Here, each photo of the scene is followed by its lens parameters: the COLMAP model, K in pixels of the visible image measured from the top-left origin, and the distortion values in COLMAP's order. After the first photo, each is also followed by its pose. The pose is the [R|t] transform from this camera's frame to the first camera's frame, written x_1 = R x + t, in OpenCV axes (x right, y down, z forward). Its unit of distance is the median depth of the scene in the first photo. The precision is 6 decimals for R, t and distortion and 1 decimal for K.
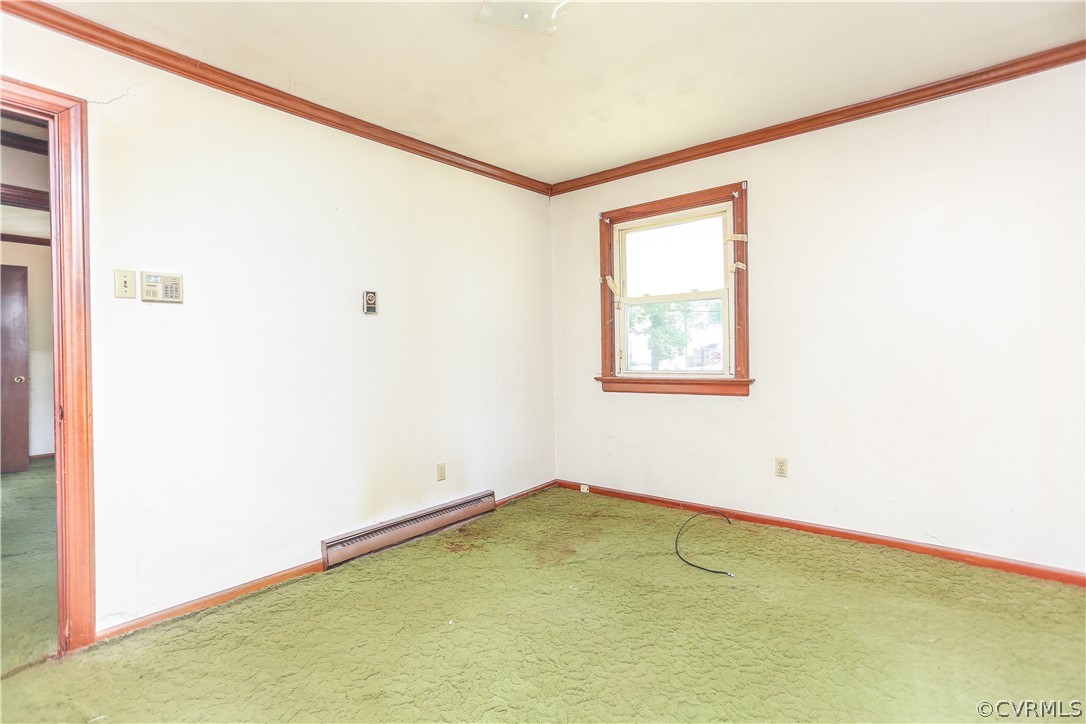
lens RADIAL K [[525.1, 0, 543.5], [0, 525.1, 353.1], [0, 0, 1]] dist [-0.045820, 0.031201]
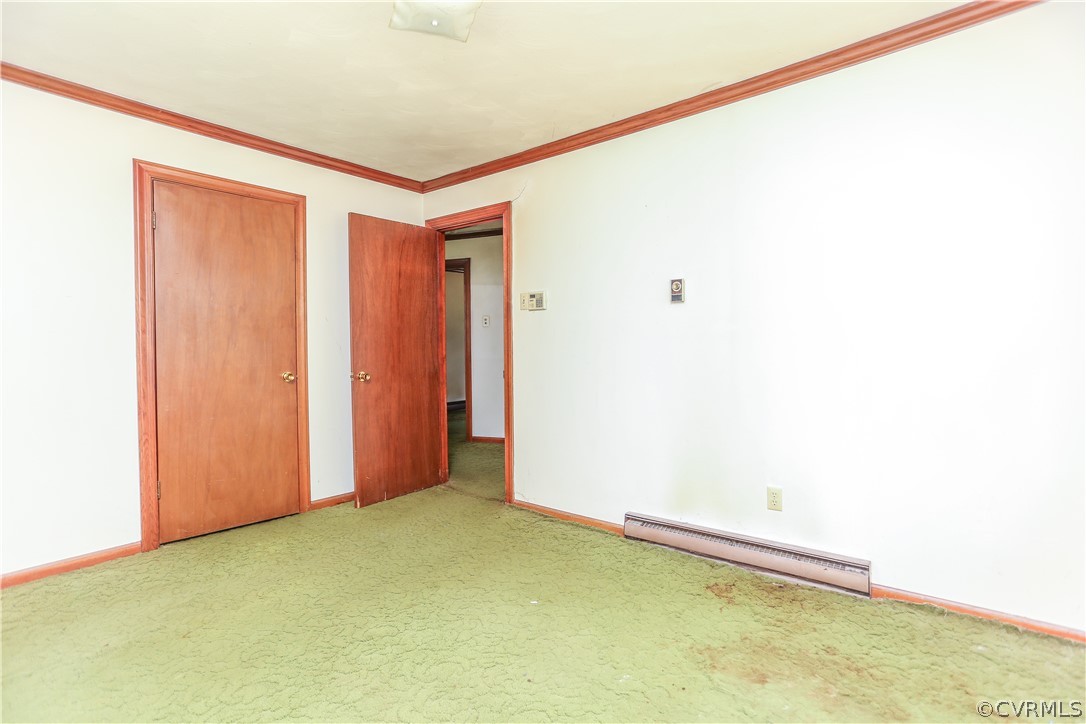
lens RADIAL K [[525.1, 0, 543.5], [0, 525.1, 353.1], [0, 0, 1]] dist [-0.045820, 0.031201]
pose [[-0.000047, 0.028510, -0.999594, 0.579674], [0.005010, 0.999581, 0.028509, -0.010067], [0.999987, -0.005006, -0.000190, 0.689627]]
